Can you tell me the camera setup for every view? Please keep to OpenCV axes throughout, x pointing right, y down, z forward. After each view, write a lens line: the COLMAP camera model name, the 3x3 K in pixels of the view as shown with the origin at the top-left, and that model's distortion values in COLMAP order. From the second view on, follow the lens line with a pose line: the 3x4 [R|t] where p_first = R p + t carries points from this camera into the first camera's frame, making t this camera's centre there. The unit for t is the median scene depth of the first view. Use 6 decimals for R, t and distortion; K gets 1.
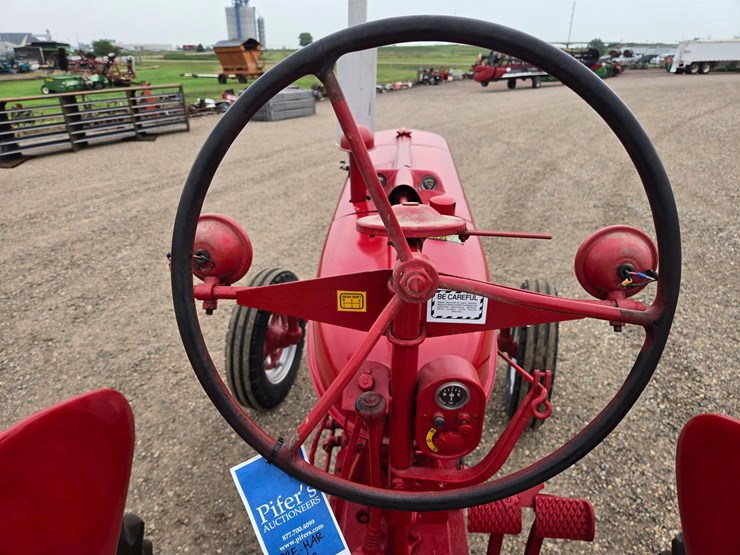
lens RADIAL K [[492.6, 0, 366.6], [0, 492.6, 279.4], [0, 0, 1]] dist [0.070247, -0.062116]
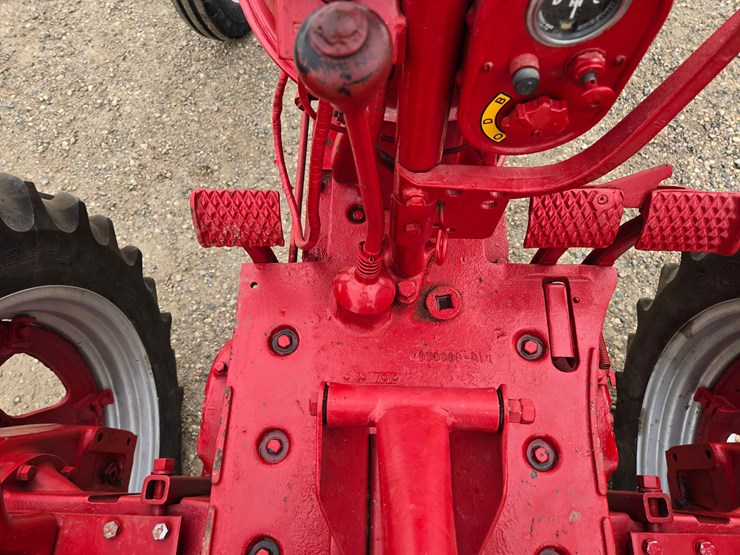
lens RADIAL K [[493.6, 0, 366.3], [0, 493.6, 276.7], [0, 0, 1]] dist [0.062719, -0.062617]
pose [[0.999074, -0.039231, -0.017687, 0.006710], [0.041233, 0.754986, 0.654444, 0.045649], [-0.012321, -0.654567, 0.755904, 0.194829]]
